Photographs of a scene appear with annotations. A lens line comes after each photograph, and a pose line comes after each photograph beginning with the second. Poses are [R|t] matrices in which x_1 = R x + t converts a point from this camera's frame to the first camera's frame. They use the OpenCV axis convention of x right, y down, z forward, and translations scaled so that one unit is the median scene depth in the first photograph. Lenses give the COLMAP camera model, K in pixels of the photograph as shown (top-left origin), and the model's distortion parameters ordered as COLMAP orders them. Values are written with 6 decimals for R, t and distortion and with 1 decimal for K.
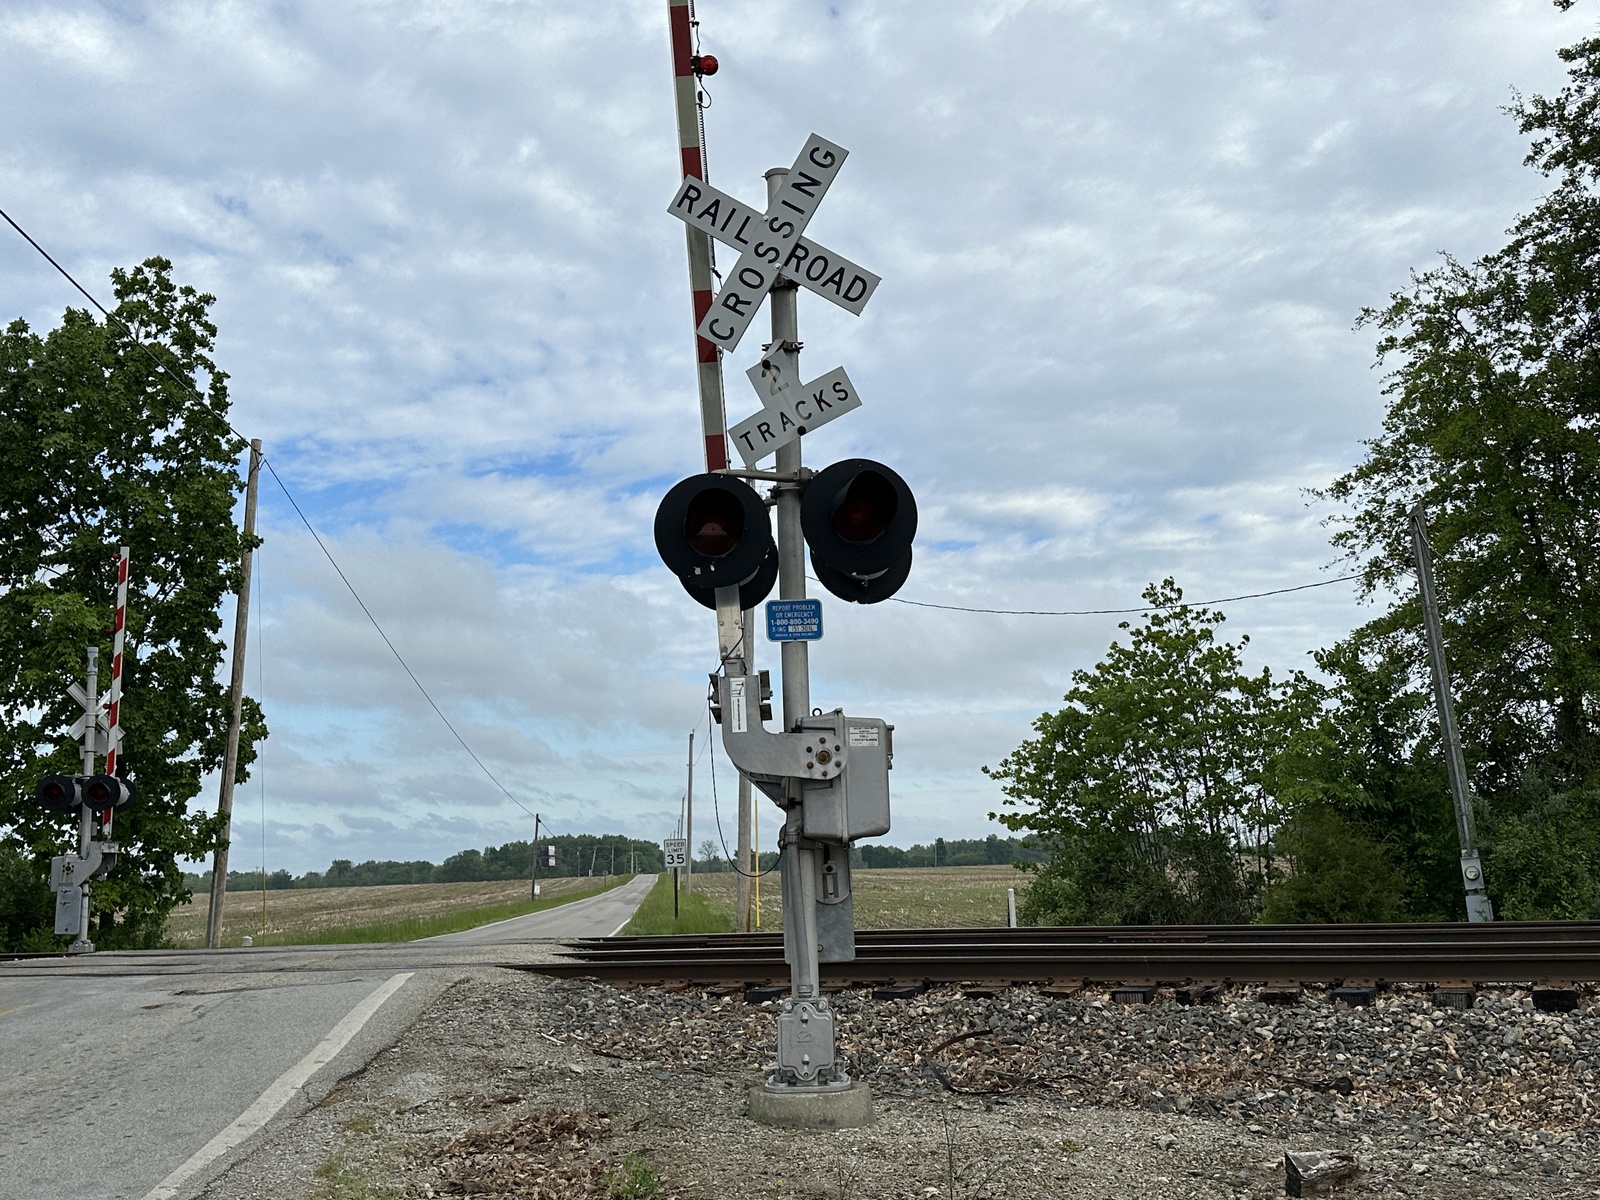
lens RADIAL K [[1644.8, 0, 833.0], [0, 1644.8, 626.8], [0, 0, 1]] dist [0.085013, 0.000000]
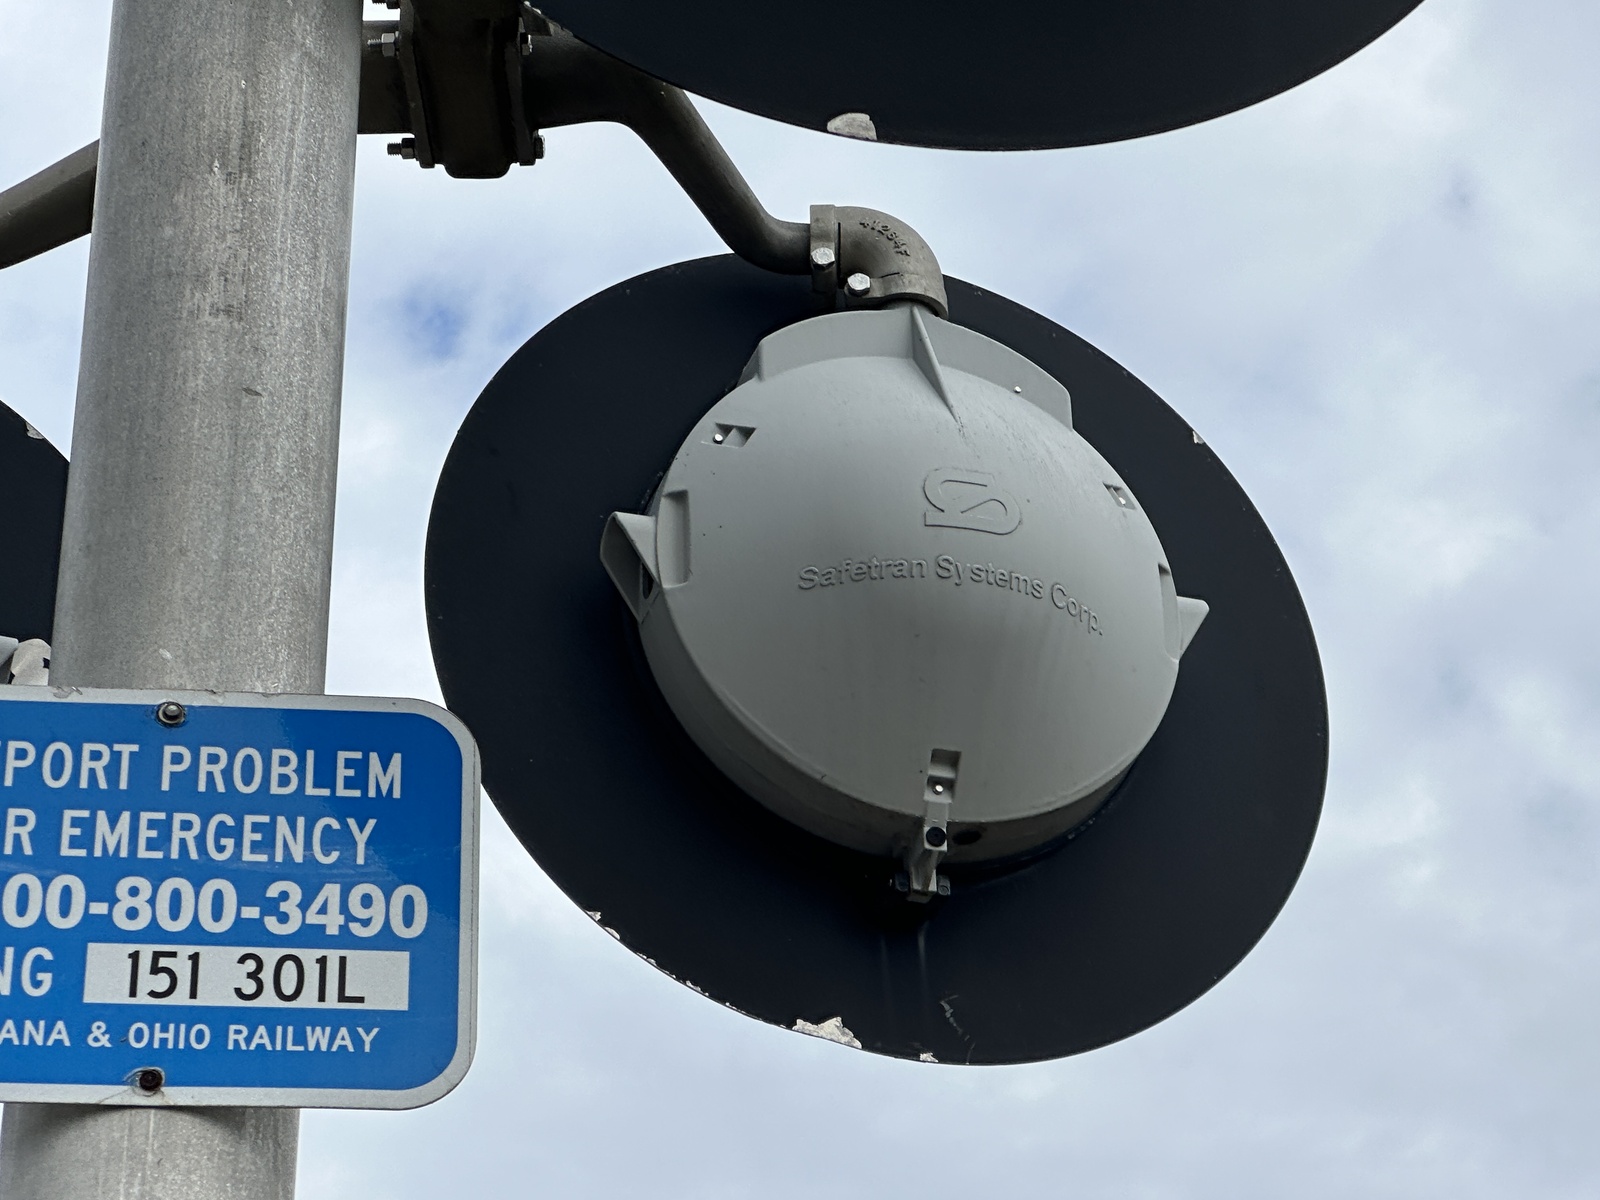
lens RADIAL K [[4418.5, 0, 791.7], [0, 4418.5, 574.9], [0, 0, 1]] dist [0.211322, 0.000000]
pose [[0.999334, 0.035853, 0.006777, 0.008391], [-0.030116, 0.915339, -0.401556, 0.074256], [-0.020600, 0.401084, 0.915810, 0.740559]]
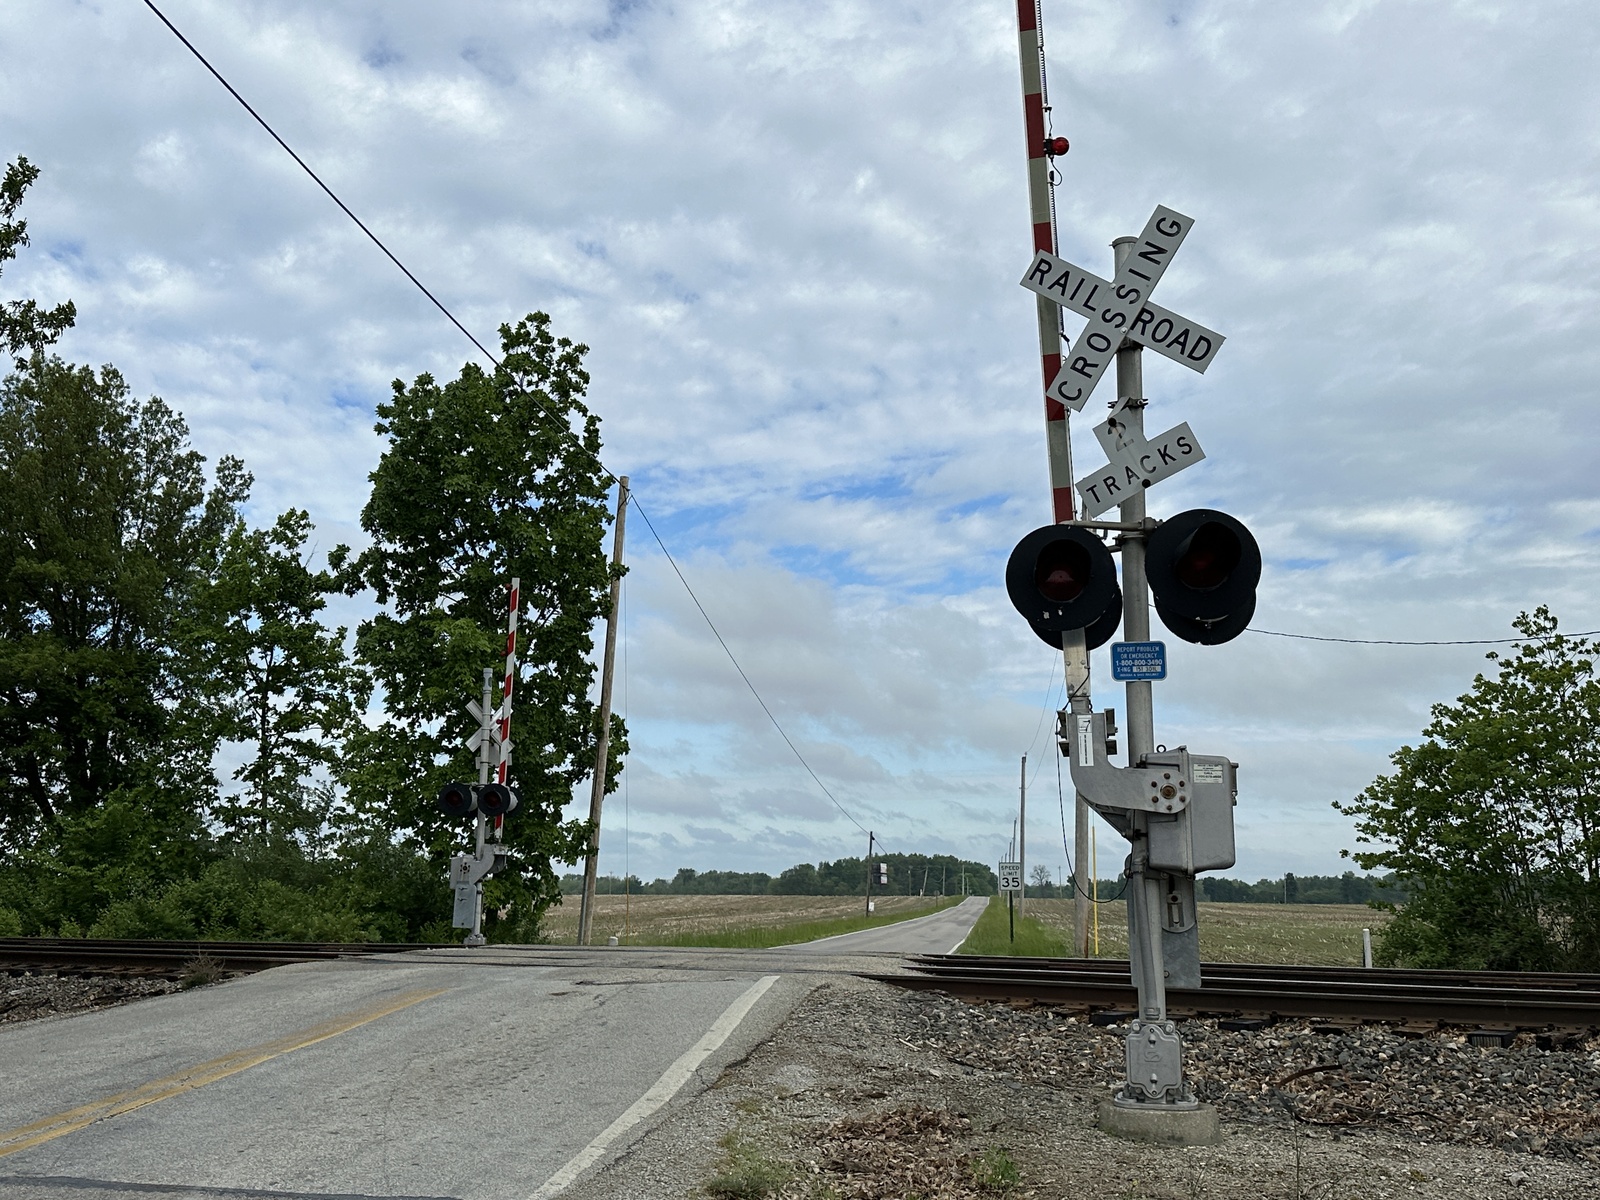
lens RADIAL K [[1644.8, 0, 782.2], [0, 1644.8, 612.2], [0, 0, 1]] dist [0.085013, 0.000000]
pose [[0.973570, -0.000312, -0.228390, -0.004030], [-0.004523, 0.999777, -0.020650, -0.012099], [0.228346, 0.021137, 0.973351, -0.084324]]
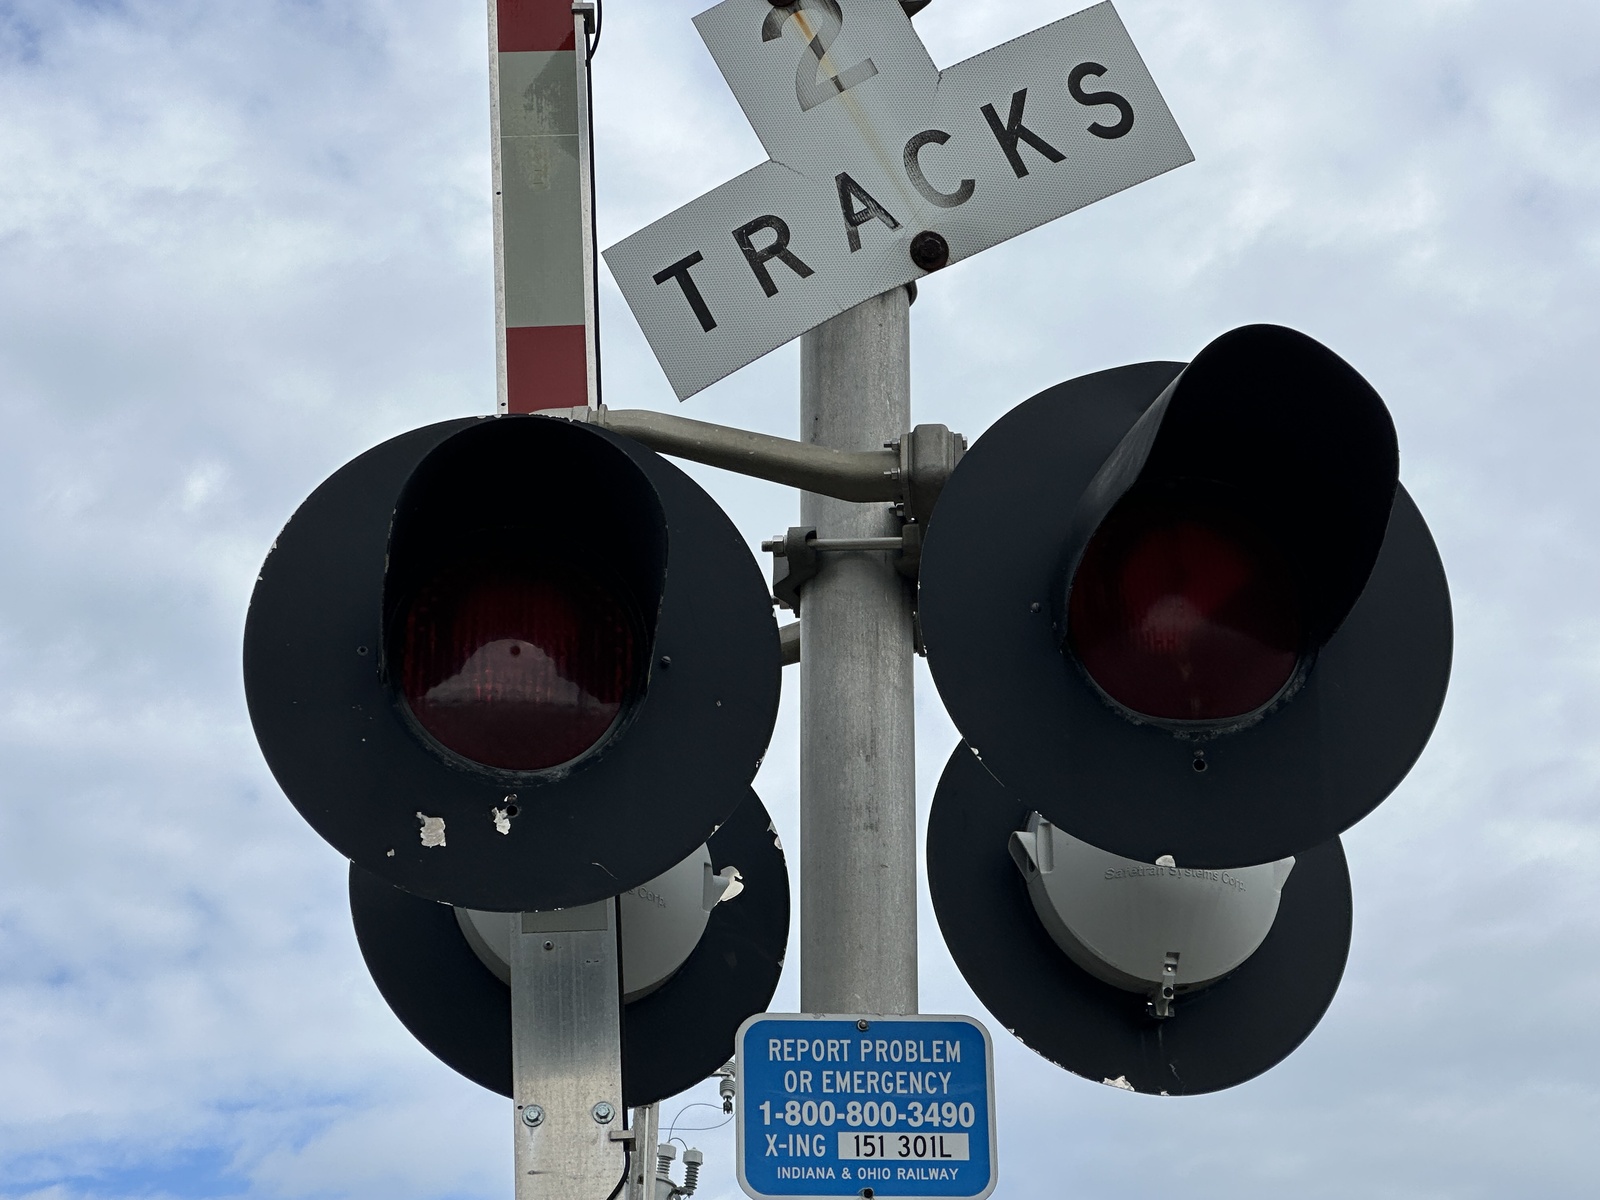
lens RADIAL K [[3683.3, 0, 793.9], [0, 3683.3, 607.9], [0, 0, 1]] dist [0.251767, 0.000000]
pose [[0.999405, 0.031378, -0.014330, -0.027112], [-0.033960, 0.967915, -0.248974, 0.052380], [0.006058, 0.249313, 0.968404, 0.489372]]
